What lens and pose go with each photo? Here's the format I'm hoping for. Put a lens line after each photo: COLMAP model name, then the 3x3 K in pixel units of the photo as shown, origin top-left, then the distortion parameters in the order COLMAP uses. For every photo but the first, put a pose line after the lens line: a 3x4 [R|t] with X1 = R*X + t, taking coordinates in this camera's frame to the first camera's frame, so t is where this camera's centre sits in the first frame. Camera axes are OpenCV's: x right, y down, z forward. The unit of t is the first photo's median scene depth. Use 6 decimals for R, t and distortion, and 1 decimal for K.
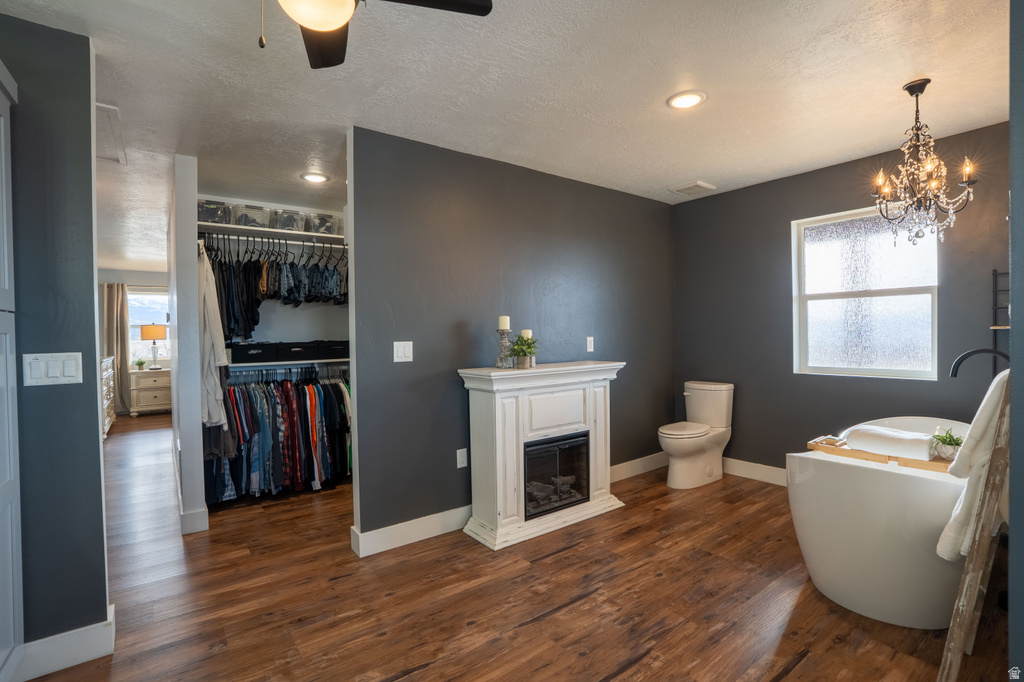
lens RADIAL K [[477.7, 0, 506.0], [0, 477.7, 338.9], [0, 0, 1]] dist [-0.073296, 0.024050]
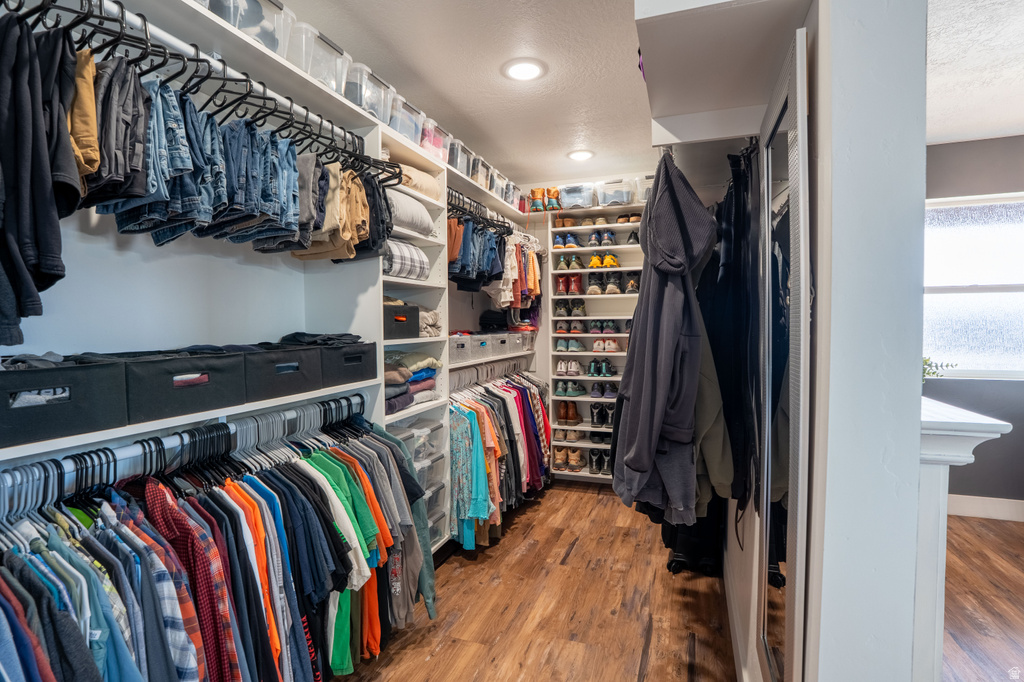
lens RADIAL K [[490.8, 0, 510.3], [0, 490.8, 337.5], [0, 0, 1]] dist [-0.058935, 0.024416]
pose [[0.833426, -0.004275, 0.552615, -0.506759], [-0.002835, 0.999924, 0.012011, -0.009288], [-0.552624, -0.011577, 0.833350, 0.705308]]
